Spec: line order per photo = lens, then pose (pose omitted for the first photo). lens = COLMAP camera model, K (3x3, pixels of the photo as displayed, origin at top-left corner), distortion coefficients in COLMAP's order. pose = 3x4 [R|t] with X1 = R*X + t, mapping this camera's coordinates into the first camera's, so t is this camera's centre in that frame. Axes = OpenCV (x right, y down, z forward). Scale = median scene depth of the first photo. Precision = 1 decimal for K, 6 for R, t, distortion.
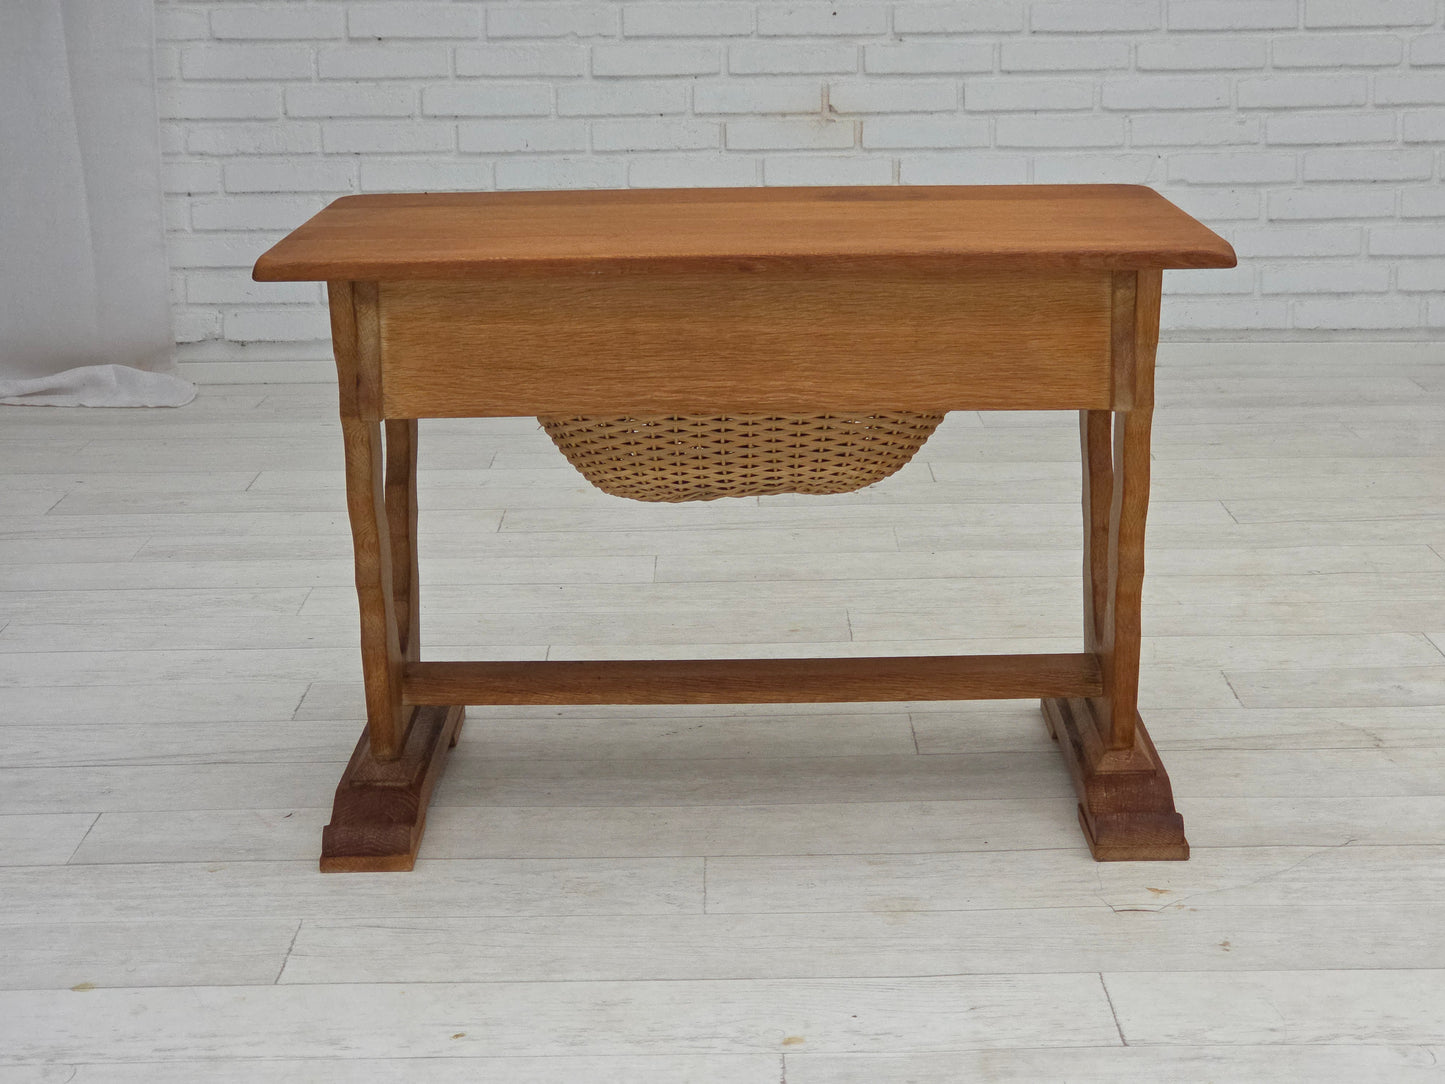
lens RADIAL K [[2754.0, 0, 770.5], [0, 2754.0, 570.8], [0, 0, 1]] dist [0.071891, 0.000000]
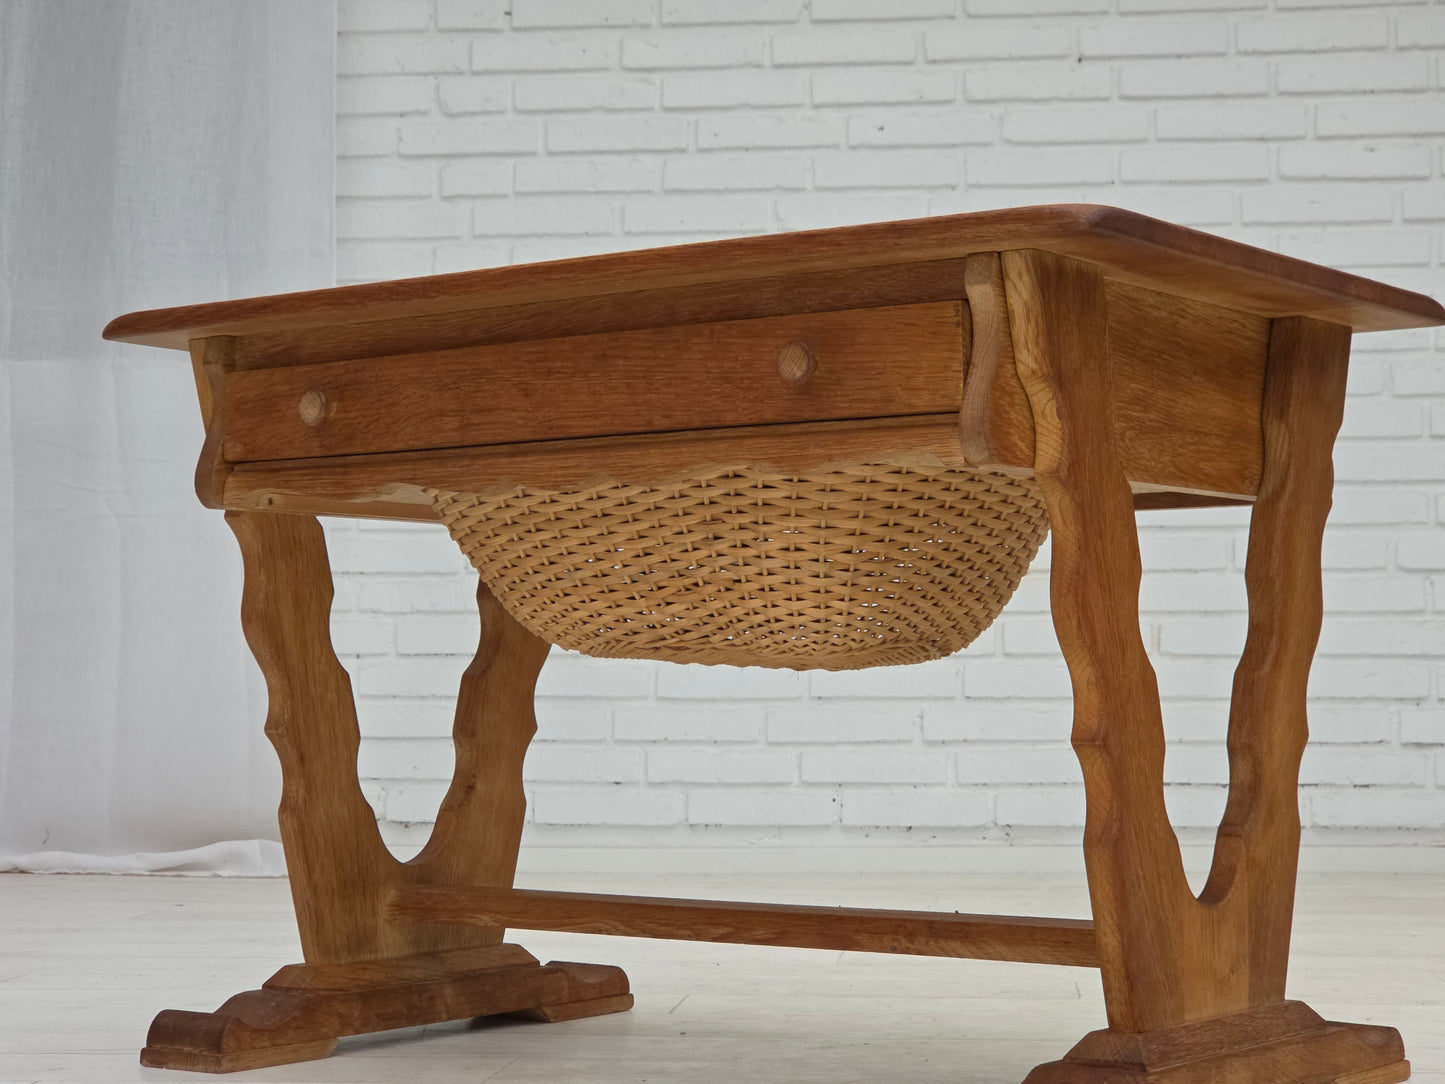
lens RADIAL K [[2722.1, 0, 744.2], [0, 2722.1, 530.1], [0, 0, 1]] dist [-0.038313, 0.000000]
pose [[0.990753, 0.002383, -0.135660, 0.048159], [-0.041104, 0.958133, -0.283359, 0.100563], [0.129305, 0.286315, 0.949370, 0.243715]]
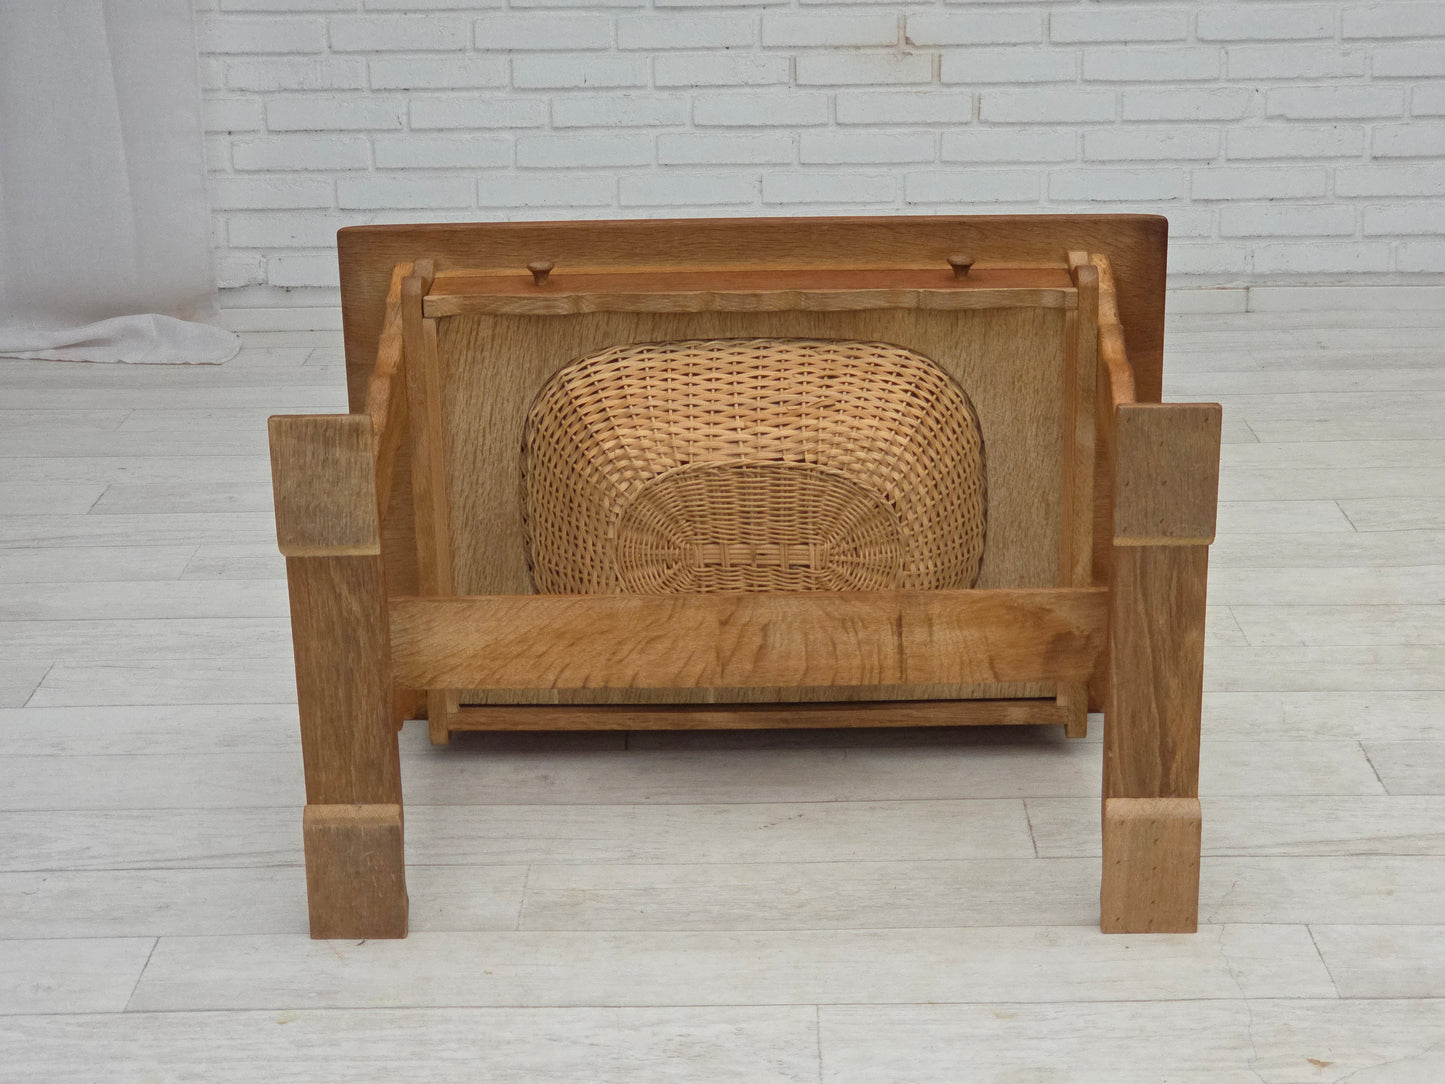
lens RADIAL K [[2754.0, 0, 749.4], [0, 2754.0, 554.6], [0, 0, 1]] dist [0.071891, 0.000000]
pose [[0.999858, 0.002010, -0.016709, -0.023139], [-0.000901, 0.997811, 0.066118, -0.079478], [0.016805, -0.066094, 0.997672, 0.069993]]
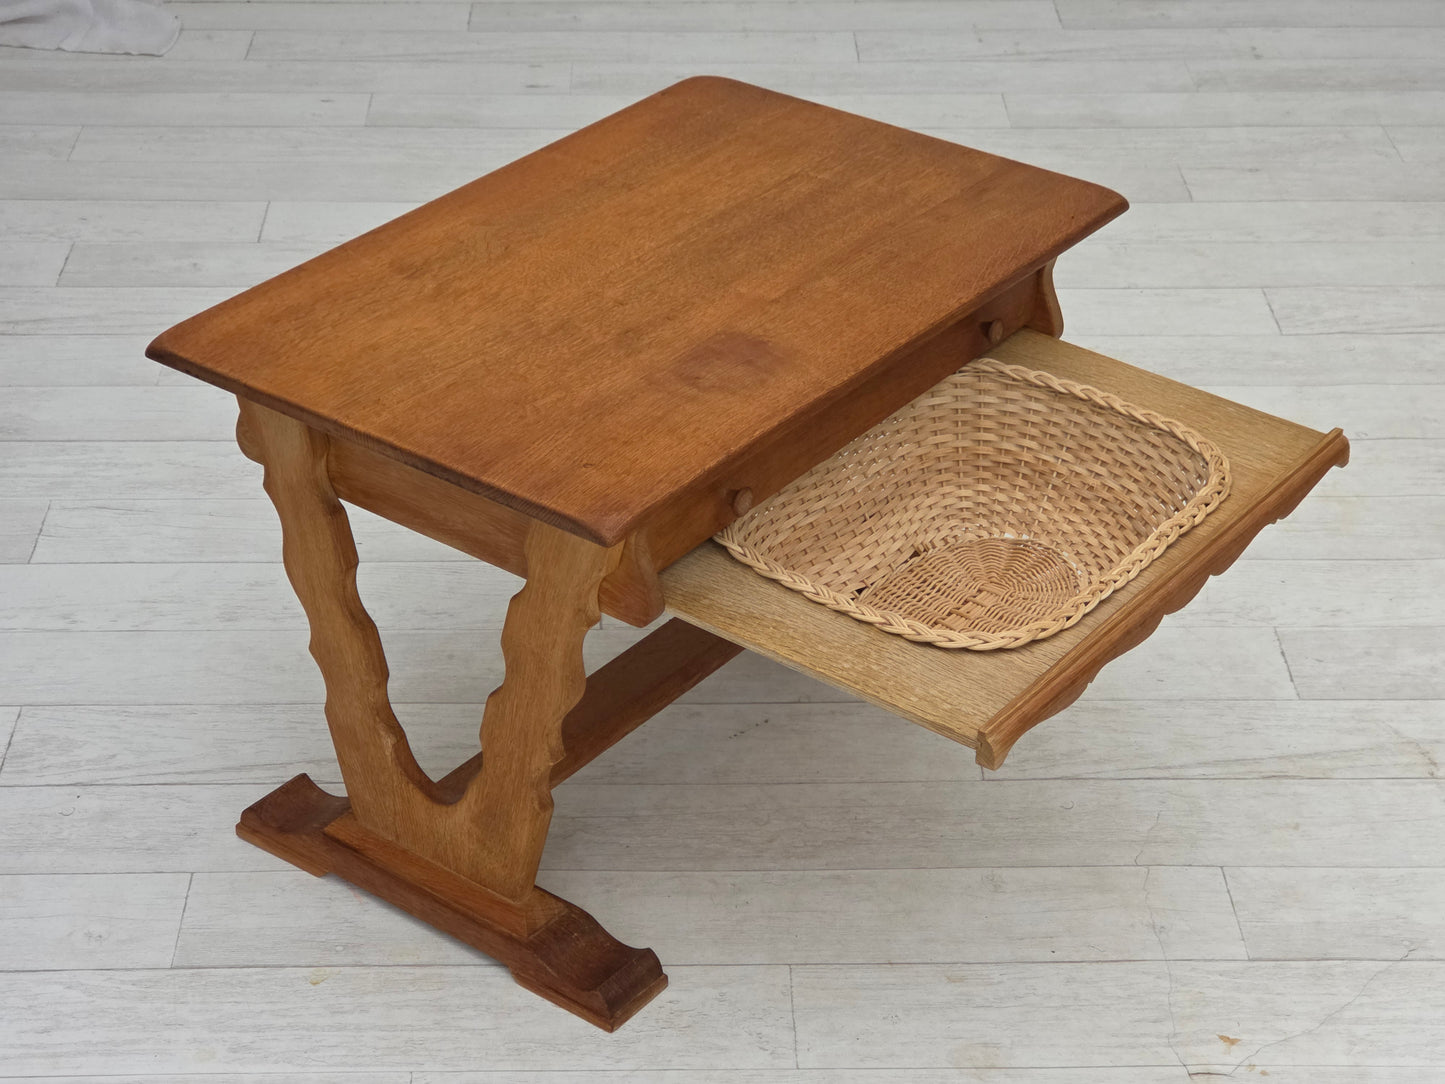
lens RADIAL K [[2754.0, 0, 746.2], [0, 2754.0, 601.2], [0, 0, 1]] dist [0.071891, 0.000000]
pose [[0.999573, 0.012779, 0.026291, -0.051323], [-0.020494, 0.947690, 0.318535, -0.264695], [-0.020845, -0.318938, 0.947546, 0.046560]]
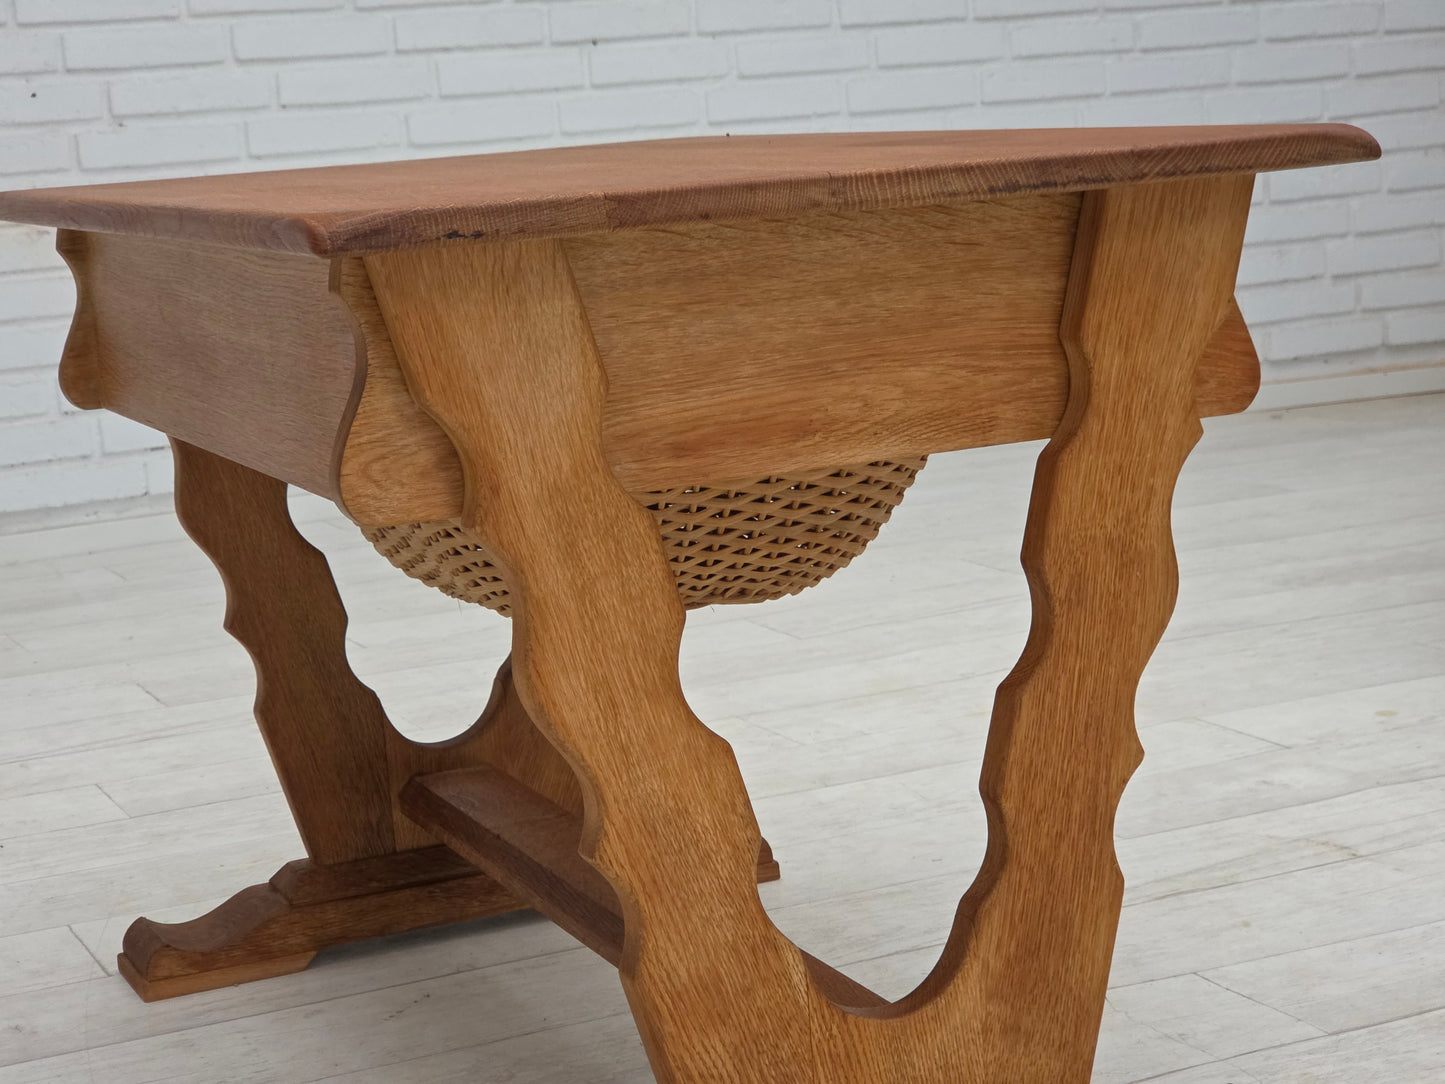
lens RADIAL K [[2770.2, 0, 710.9], [0, 2770.2, 533.7], [0, 0, 1]] dist [0.073218, 0.000000]
pose [[0.914086, -0.116456, 0.388440, -0.175221], [0.153385, 0.986004, -0.065340, 0.001420], [-0.375394, 0.119307, 0.919154, 0.315314]]
